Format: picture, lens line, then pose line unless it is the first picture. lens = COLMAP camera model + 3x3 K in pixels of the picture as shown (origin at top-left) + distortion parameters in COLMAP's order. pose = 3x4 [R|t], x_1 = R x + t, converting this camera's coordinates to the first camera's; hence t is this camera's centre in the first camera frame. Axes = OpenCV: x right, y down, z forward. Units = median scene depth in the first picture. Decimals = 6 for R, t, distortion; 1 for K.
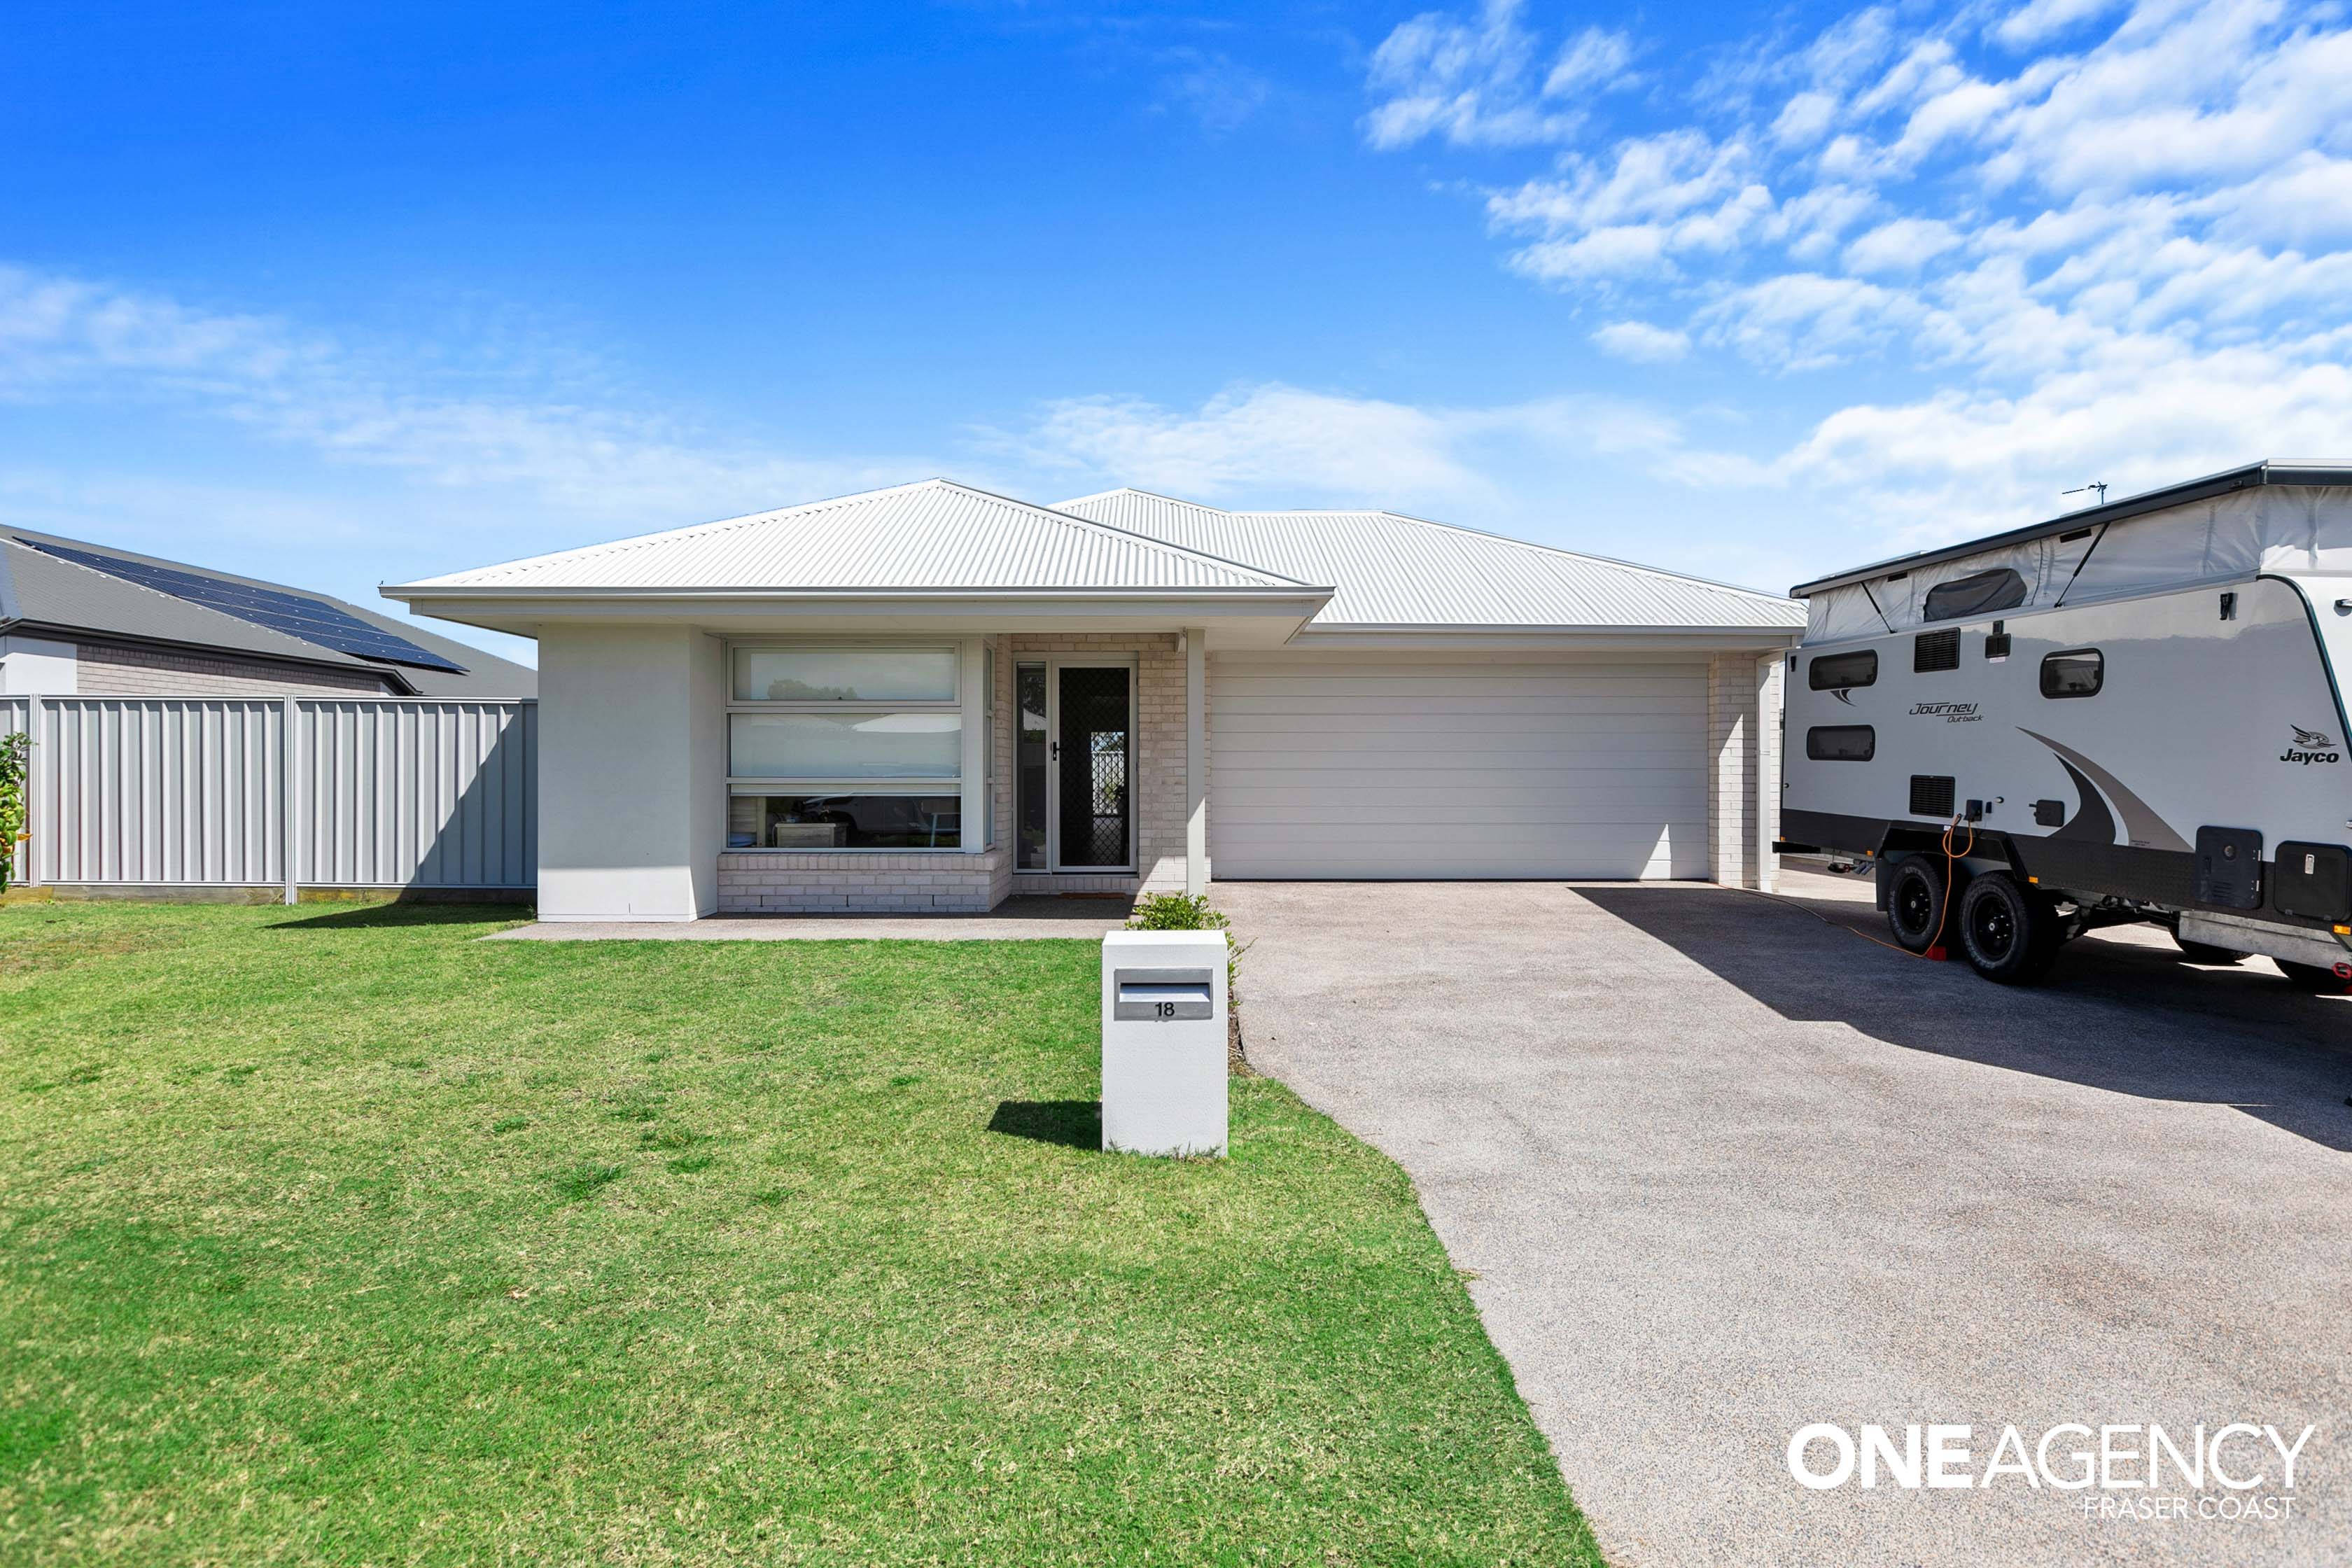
lens RADIAL K [[1226.9, 0, 1166.4], [0, 1226.9, 790.5], [0, 0, 1]] dist [0.001611, 0.000222]
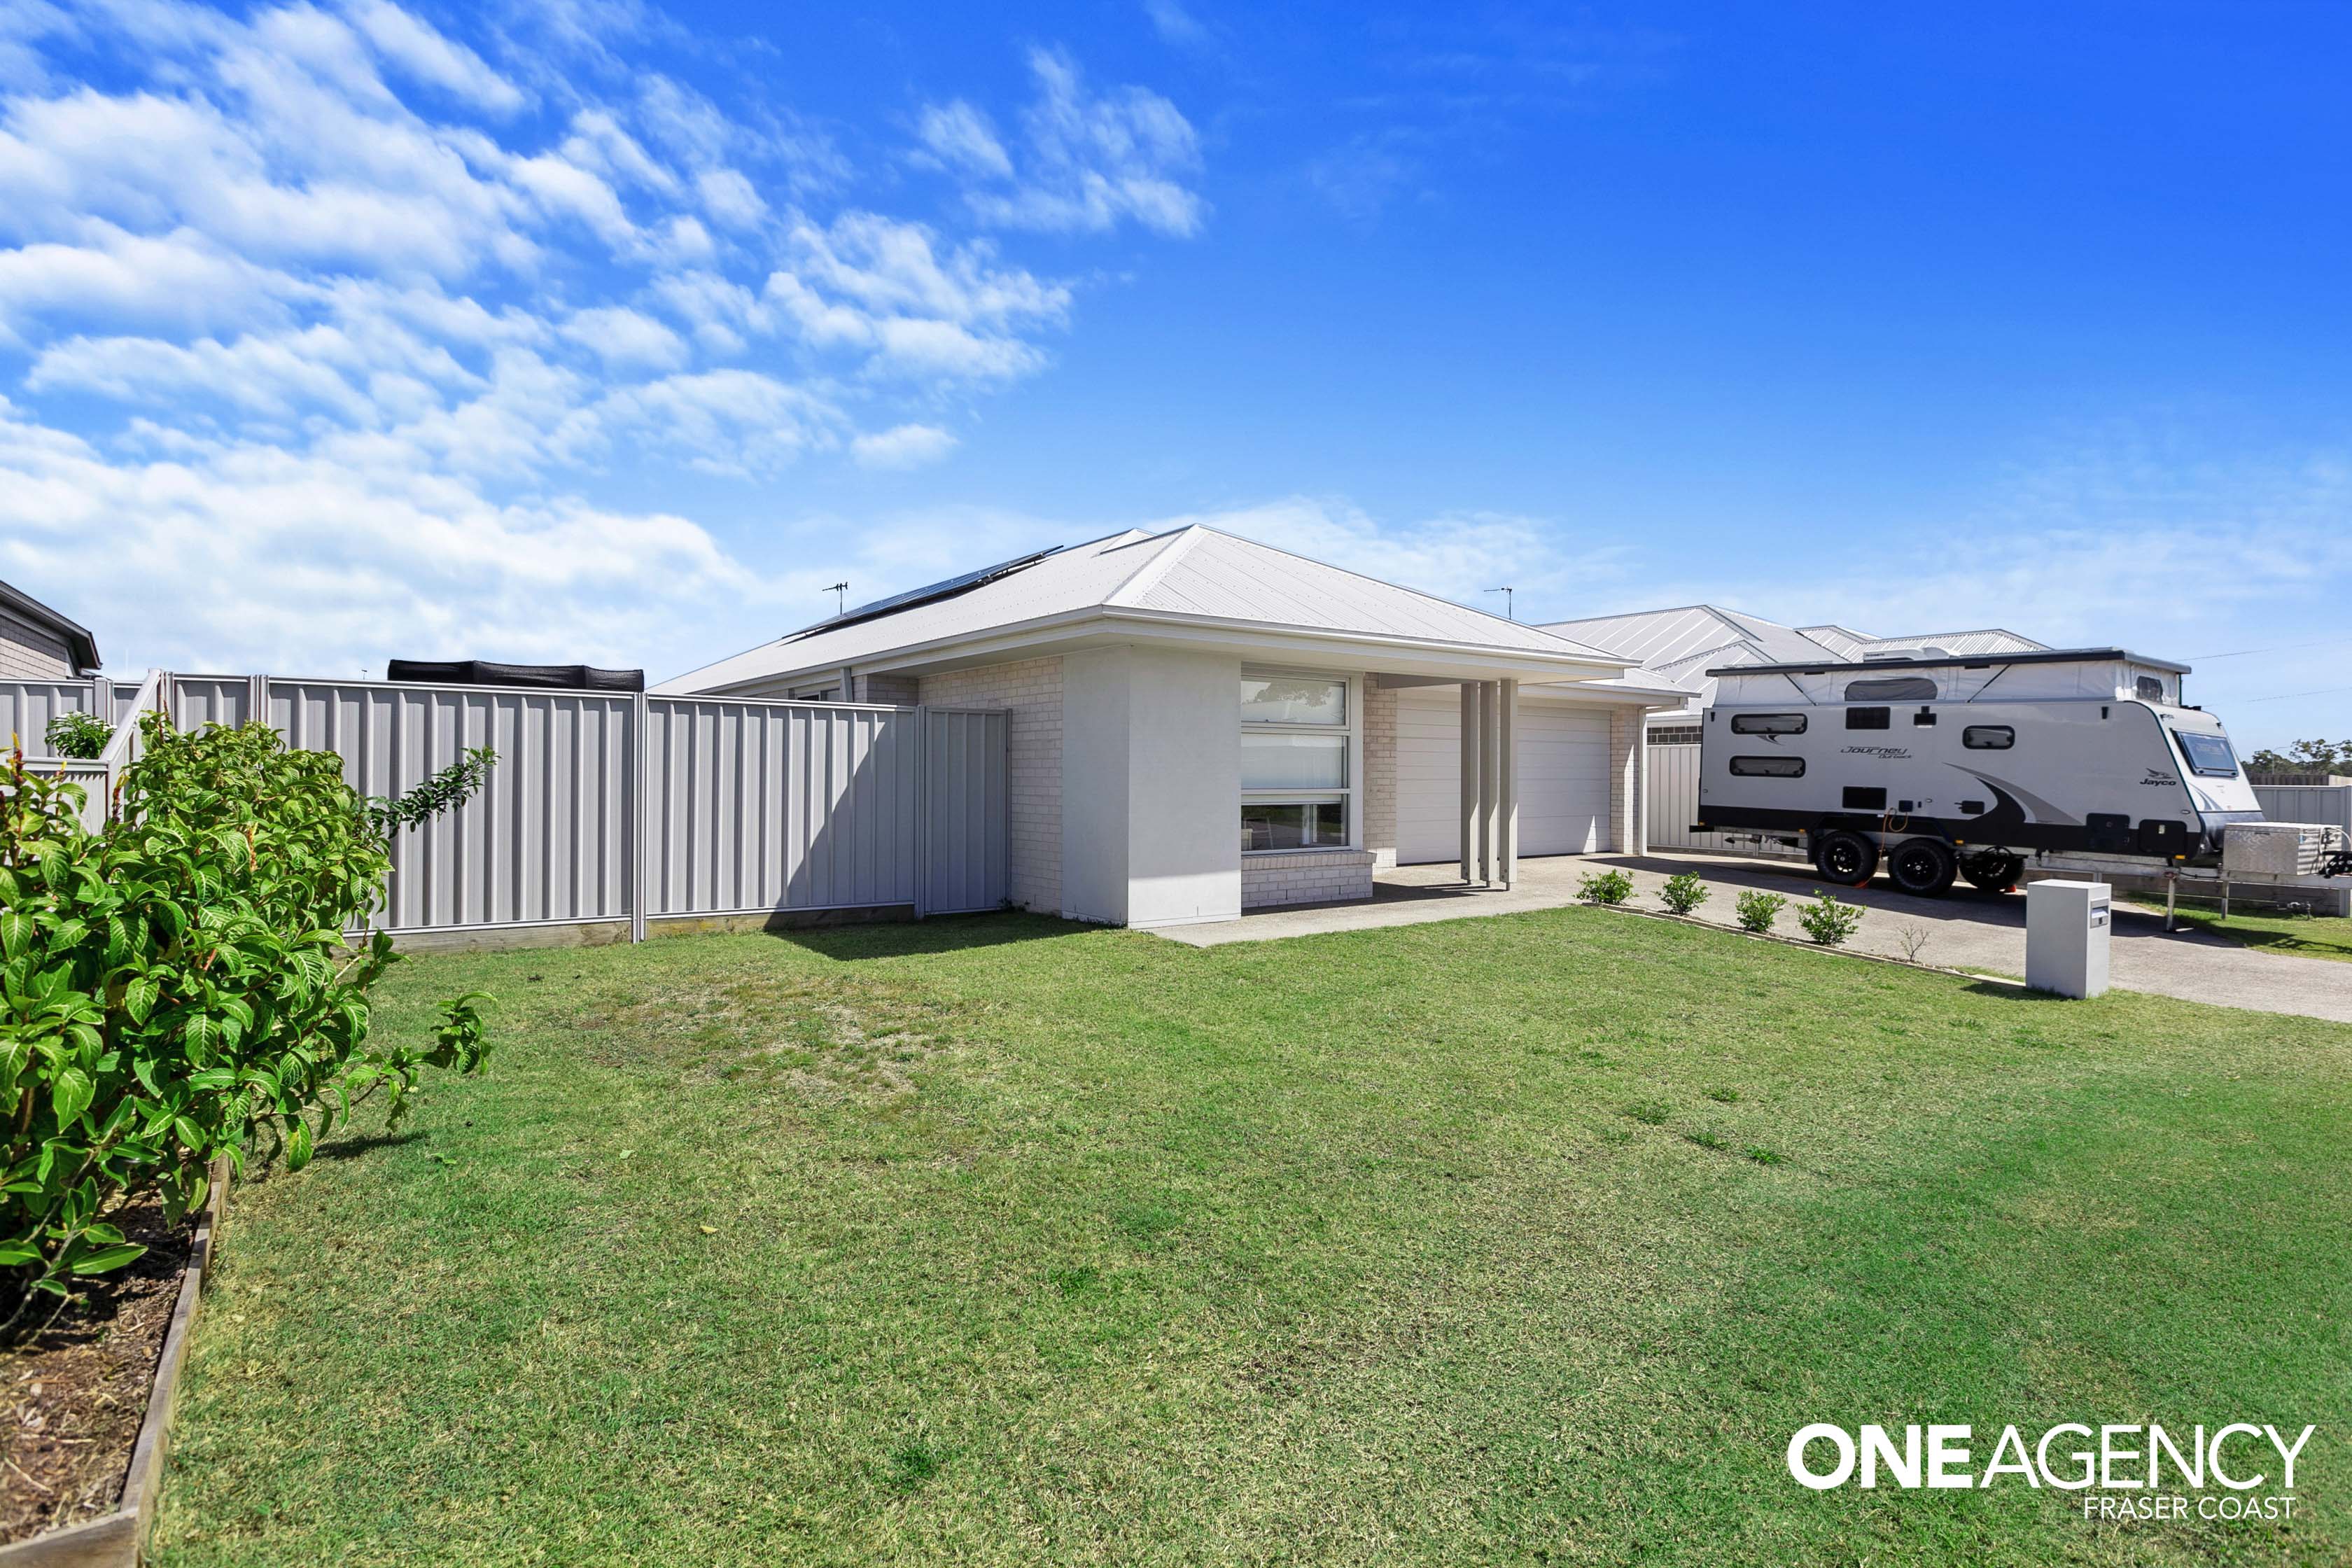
lens RADIAL K [[1143.7, 0, 1172.8], [0, 1143.7, 765.2], [0, 0, 1]] dist [-0.000884, 0.001003]
pose [[0.820664, 0.007274, 0.571365, -1.114936], [0.002056, 0.999875, -0.015682, -0.018826], [-0.571408, 0.014045, 0.820546, 0.189891]]
